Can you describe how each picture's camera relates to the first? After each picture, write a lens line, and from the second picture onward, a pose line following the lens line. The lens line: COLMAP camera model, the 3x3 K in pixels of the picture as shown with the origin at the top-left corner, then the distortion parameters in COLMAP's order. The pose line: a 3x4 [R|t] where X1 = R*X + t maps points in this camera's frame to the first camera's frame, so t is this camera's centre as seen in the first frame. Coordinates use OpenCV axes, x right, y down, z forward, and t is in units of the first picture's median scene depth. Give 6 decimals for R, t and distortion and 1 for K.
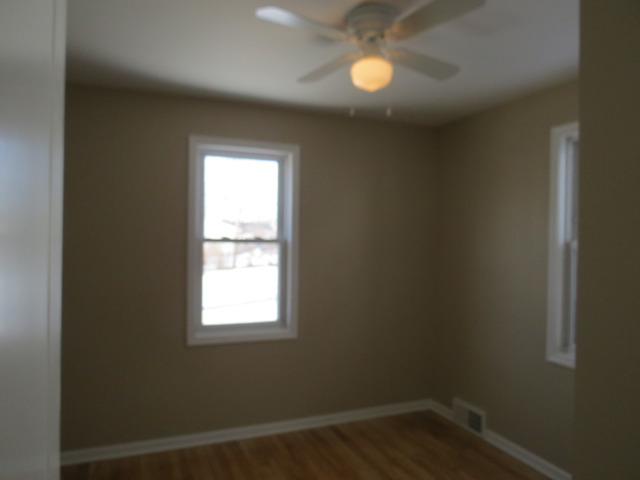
lens RADIAL K [[454.3, 0, 320.0], [0, 454.3, 240.0], [0, 0, 1]] dist [-0.041335, 0.026413]
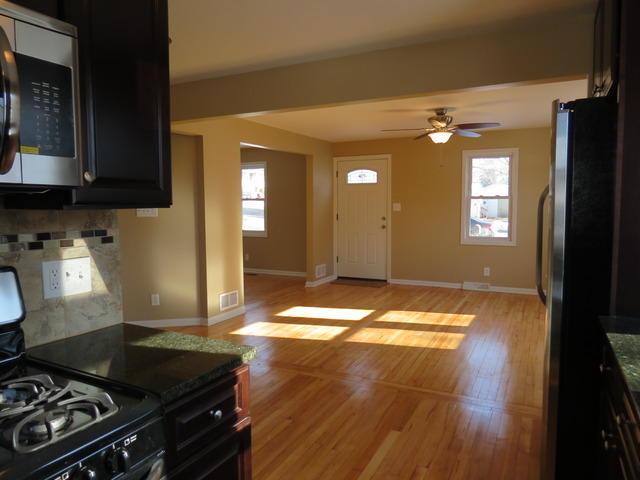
lens RADIAL K [[454.3, 0, 320.0], [0, 454.3, 240.0], [0, 0, 1]] dist [-0.041335, 0.026413]
pose [[0.635204, 0.042228, -0.771189, 0.939772], [0.025925, 0.996776, 0.075934, 0.017748], [0.771909, -0.068227, 0.632061, -0.918940]]
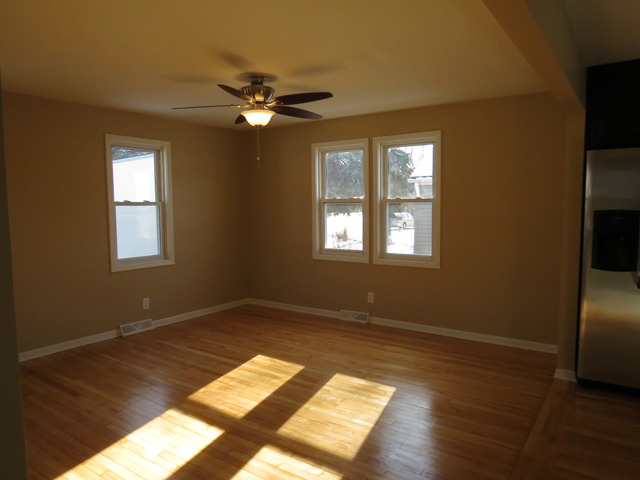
lens RADIAL K [[454.3, 0, 320.0], [0, 454.3, 240.0], [0, 0, 1]] dist [-0.041335, 0.026413]
pose [[0.852258, -0.065043, 0.519062, -0.440944], [0.015444, 0.994936, 0.099316, -0.017323], [-0.522894, -0.076627, 0.848947, -0.616318]]
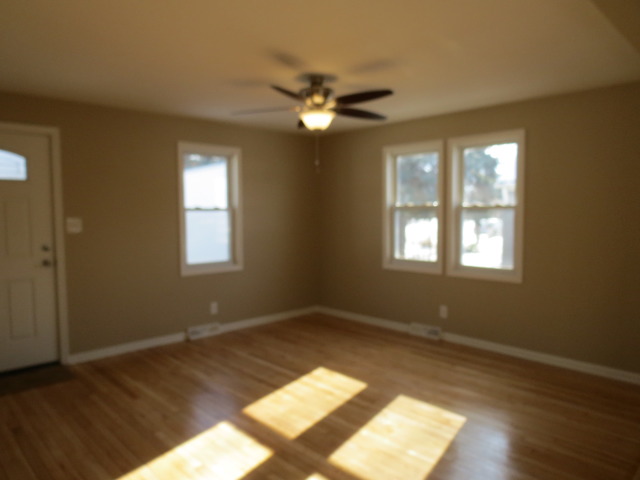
lens RADIAL K [[454.3, 0, 320.0], [0, 454.3, 240.0], [0, 0, 1]] dist [-0.041335, 0.026413]
pose [[0.935897, -0.043487, 0.349579, -0.355745], [0.015460, 0.996466, 0.082567, -0.015452], [-0.351934, -0.071869, 0.933262, -0.585453]]
